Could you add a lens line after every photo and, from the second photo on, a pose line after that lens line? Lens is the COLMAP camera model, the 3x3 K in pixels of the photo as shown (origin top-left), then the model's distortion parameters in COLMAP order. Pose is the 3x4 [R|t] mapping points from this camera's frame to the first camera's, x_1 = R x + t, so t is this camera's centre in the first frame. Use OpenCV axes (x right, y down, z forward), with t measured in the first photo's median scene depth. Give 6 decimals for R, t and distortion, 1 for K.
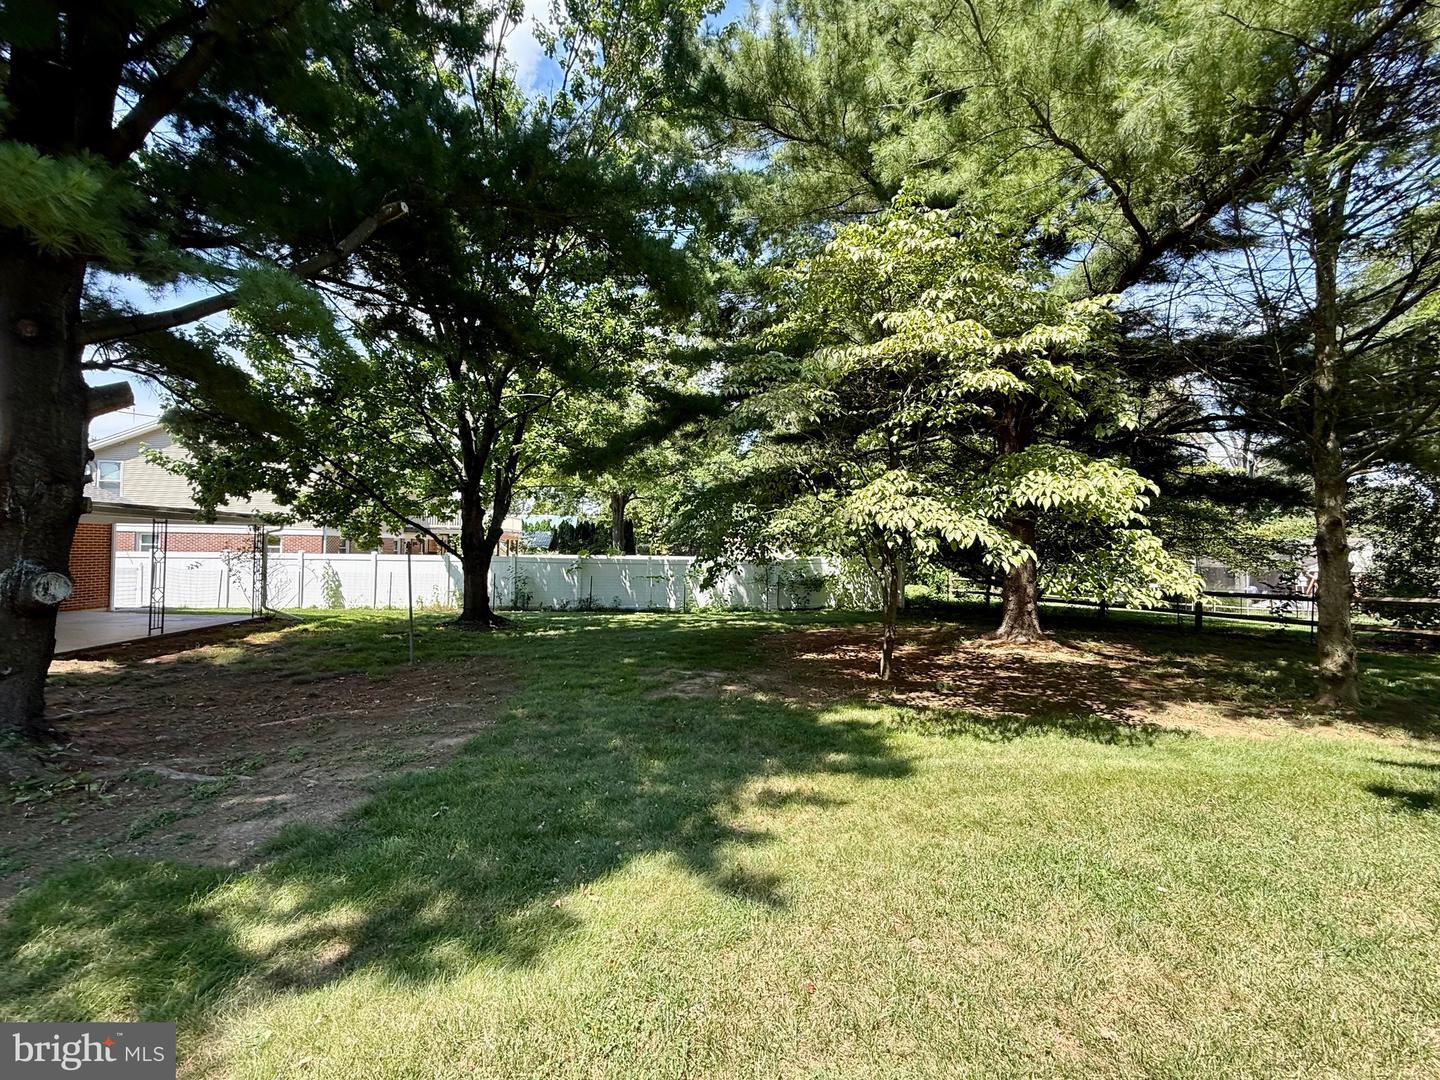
lens RADIAL K [[604.1, 0, 721.1], [0, 604.1, 544.9], [0, 0, 1]] dist [-0.000627, -0.000595]
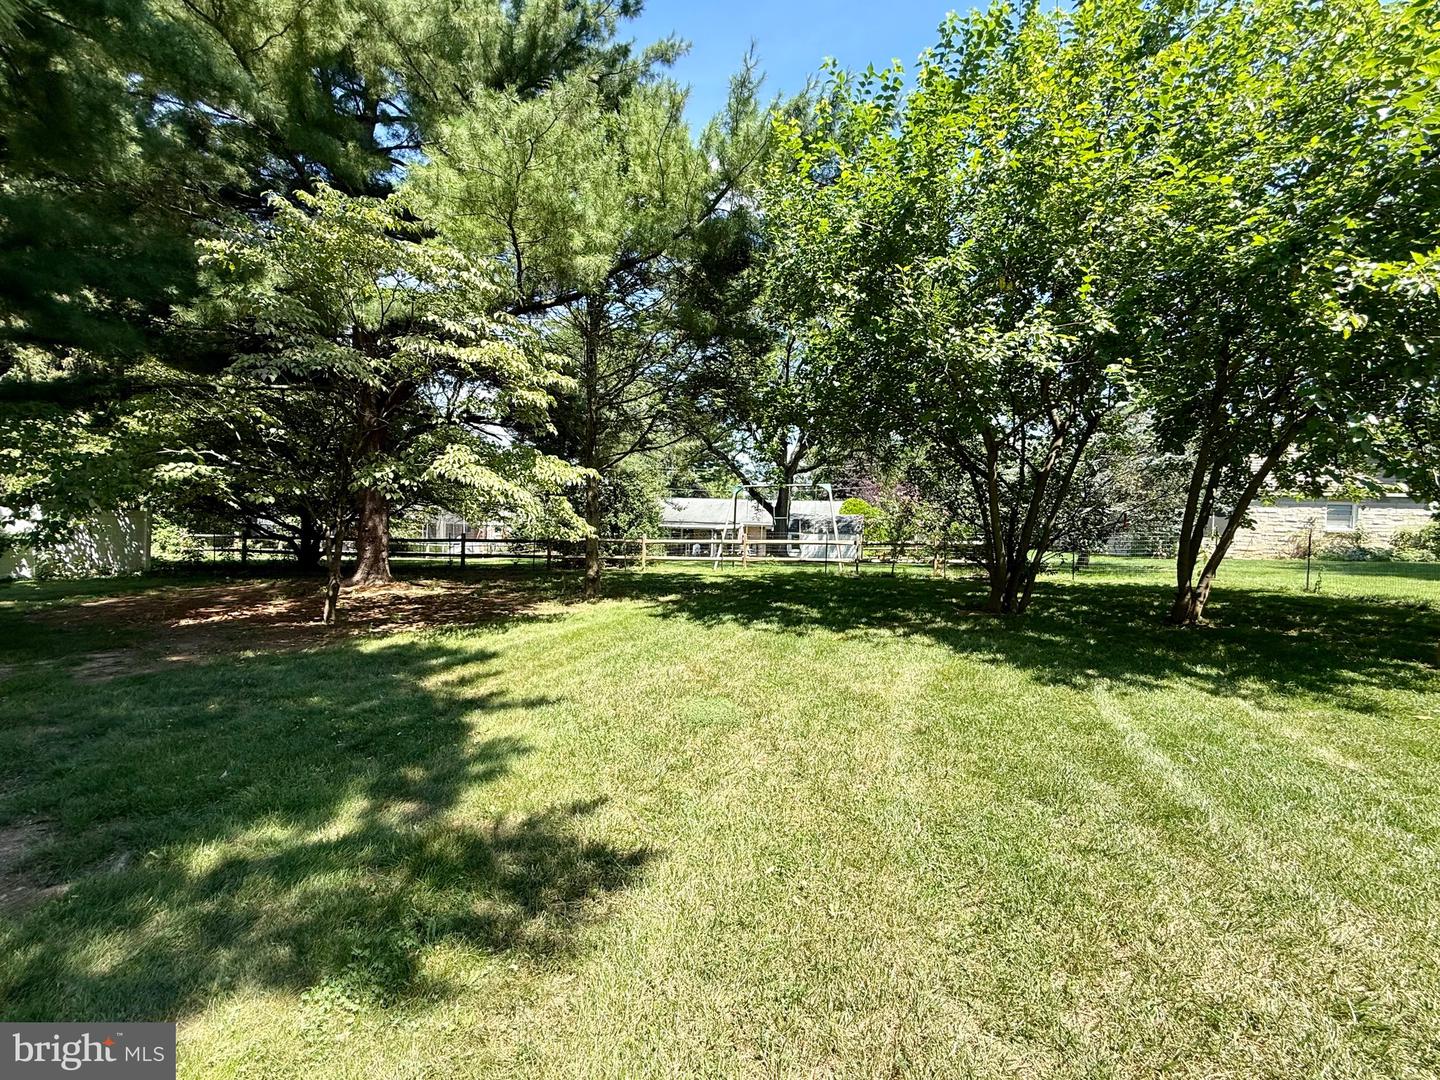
lens RADIAL K [[604.1, 0, 721.1], [0, 604.1, 540.4], [0, 0, 1]] dist [-0.000627, -0.000595]
pose [[0.355244, -0.026943, 0.934385, -0.342748], [-0.031580, 0.998668, 0.040803, 0.008057], [-0.934240, -0.044003, 0.353920, -0.010954]]
